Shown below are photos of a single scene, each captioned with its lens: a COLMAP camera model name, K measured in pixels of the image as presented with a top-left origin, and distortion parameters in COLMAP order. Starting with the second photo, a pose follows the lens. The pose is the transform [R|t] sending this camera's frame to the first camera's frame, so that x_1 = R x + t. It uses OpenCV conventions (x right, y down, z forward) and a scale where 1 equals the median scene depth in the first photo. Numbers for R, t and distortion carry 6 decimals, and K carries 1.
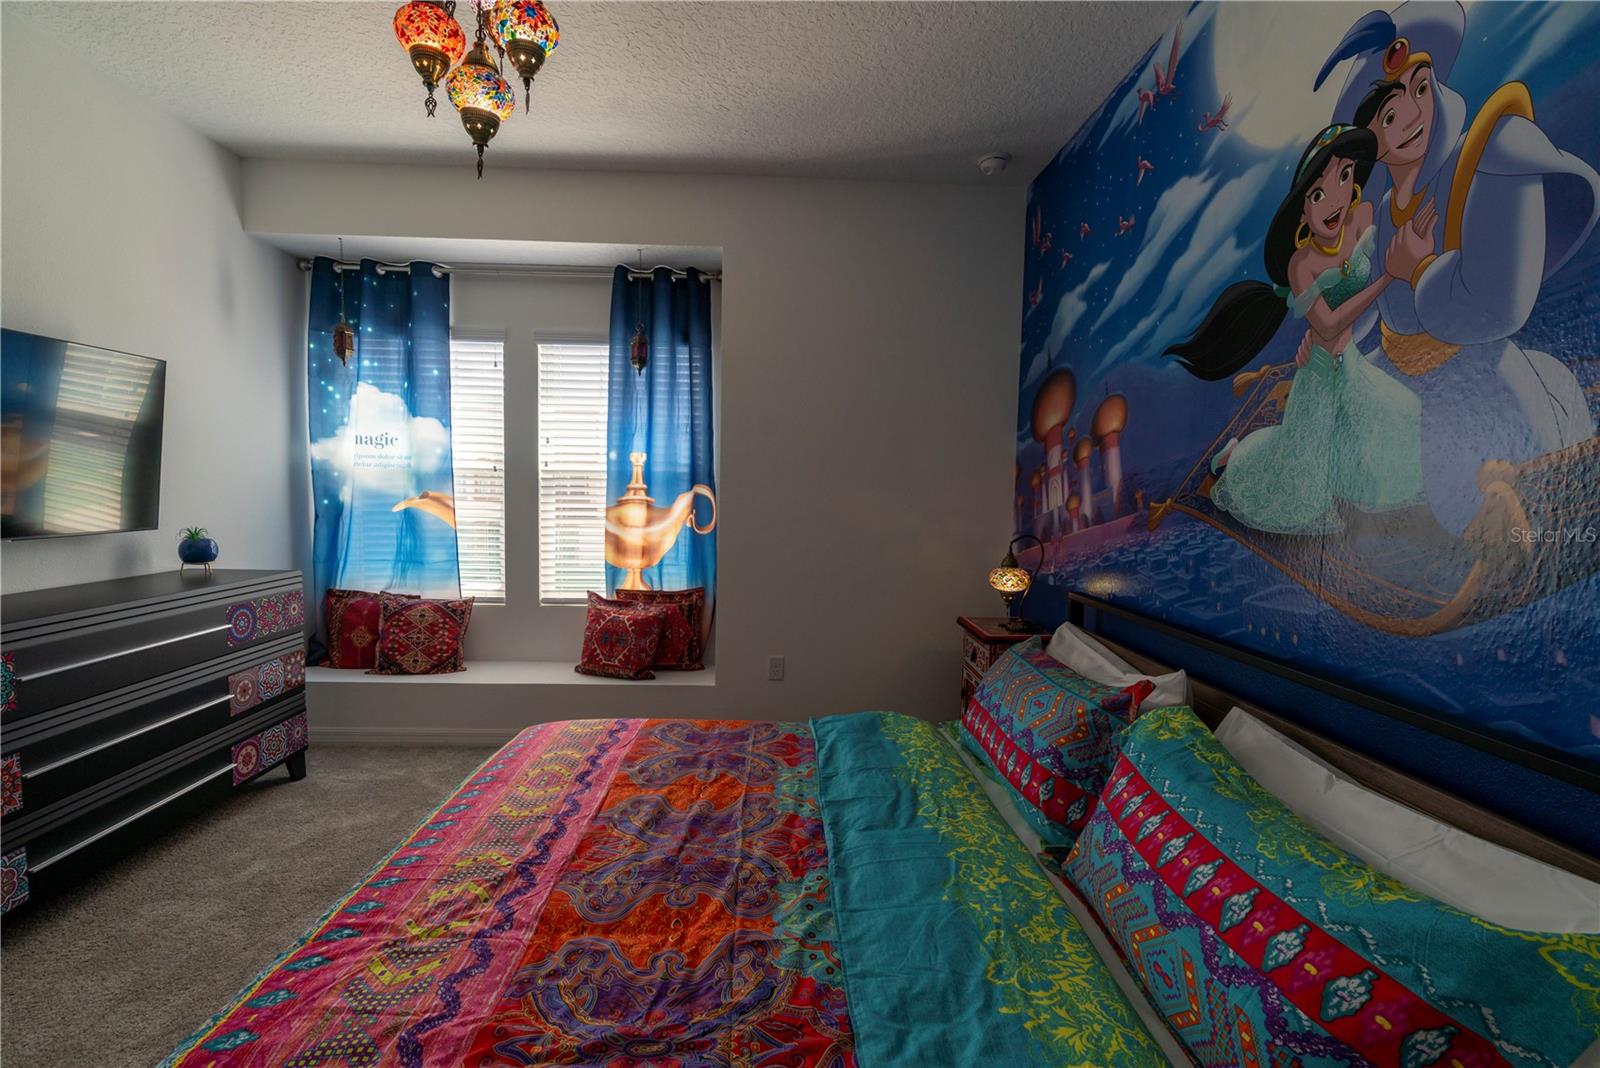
lens RADIAL K [[709.2, 0, 799.1], [0, 709.2, 543.4], [0, 0, 1]] dist [-0.018006, 0.009851]
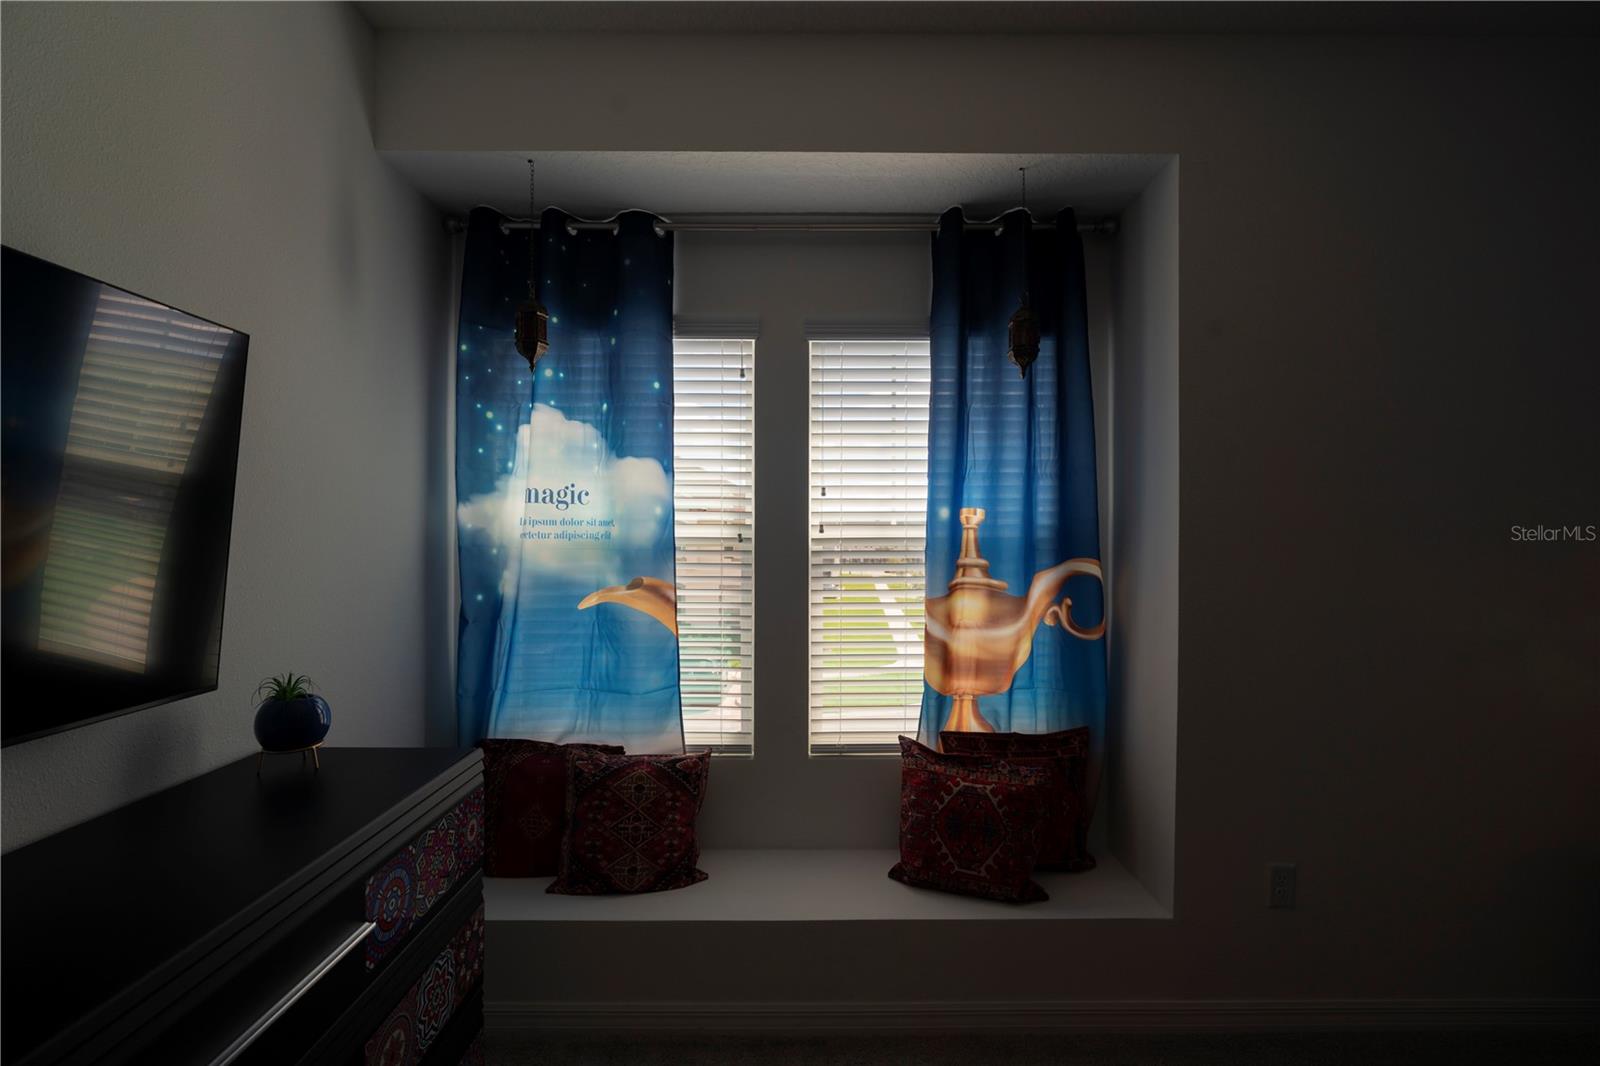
lens RADIAL K [[704.9, 0, 801.8], [0, 704.9, 543.4], [0, 0, 1]] dist [-0.012950, 0.008673]
pose [[0.999403, -0.018824, -0.028985, -0.371085], [0.016700, 0.997276, -0.071848, -0.057169], [0.030259, 0.071321, 0.996994, 0.394511]]
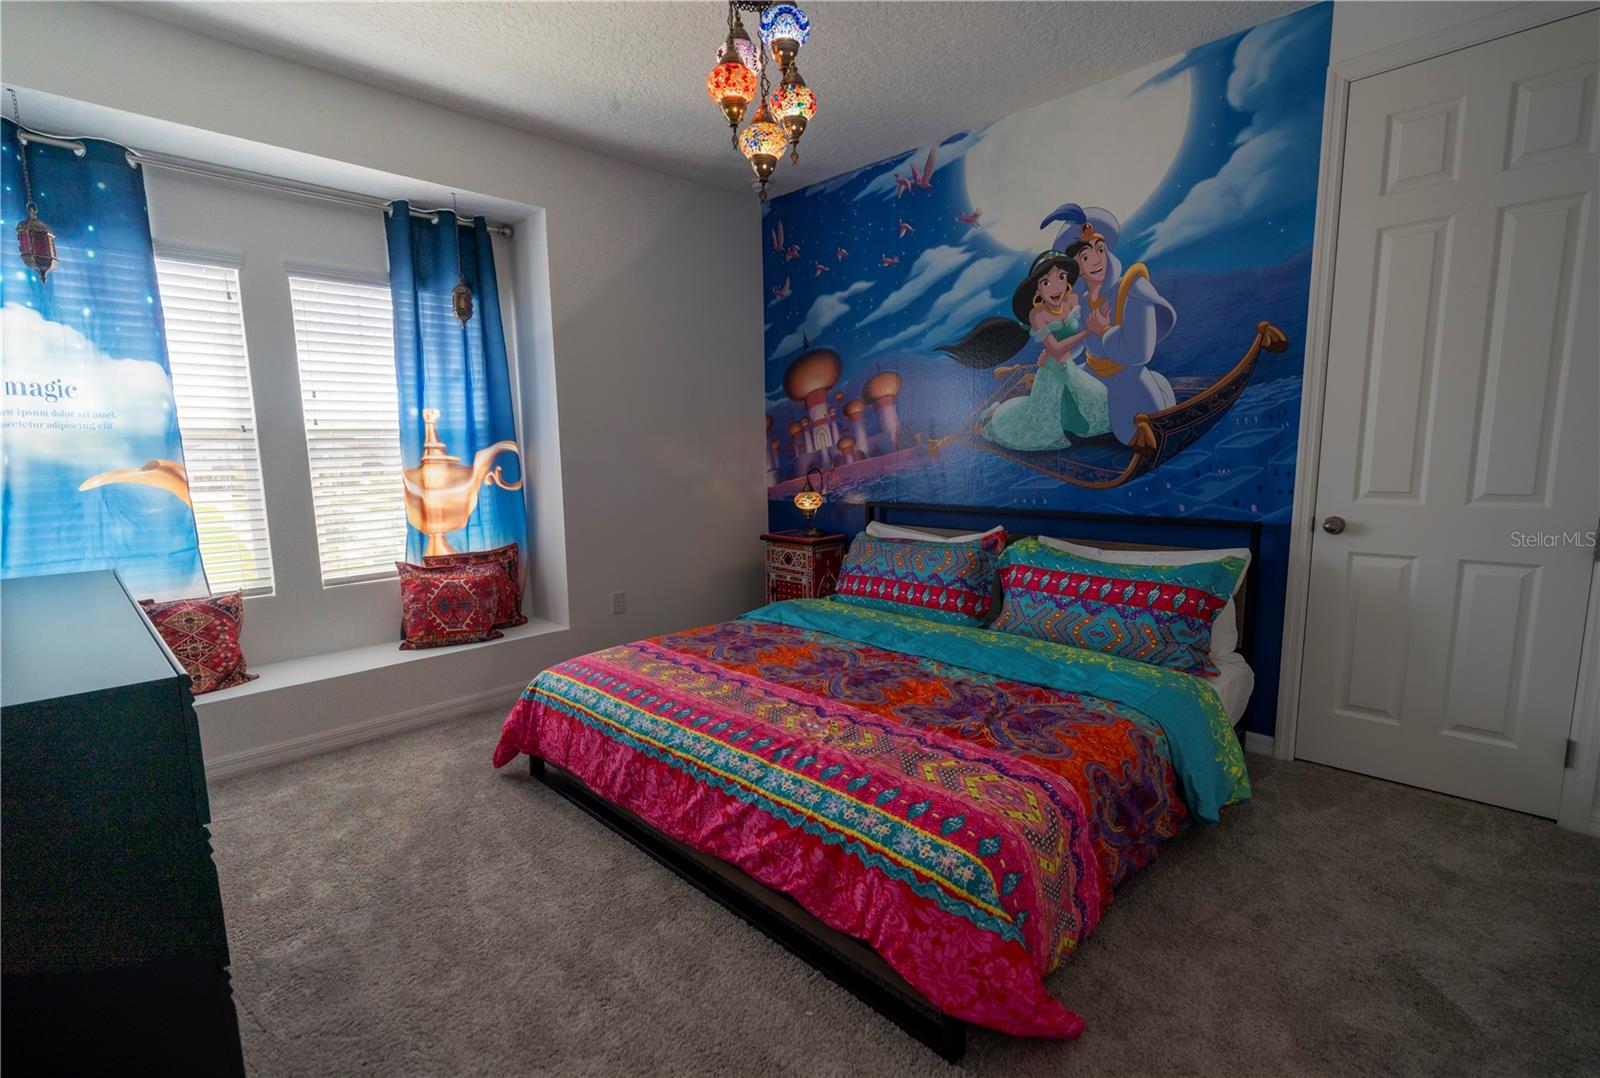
lens RADIAL K [[732.0, 0, 783.4], [0, 732.0, 551.9], [0, 0, 1]] dist [-0.015199, 0.012501]
pose [[0.736617, -0.129263, 0.663843, -0.567055], [0.083916, 0.991449, 0.099940, 0.002108], [-0.671084, -0.017910, 0.741165, -0.031404]]
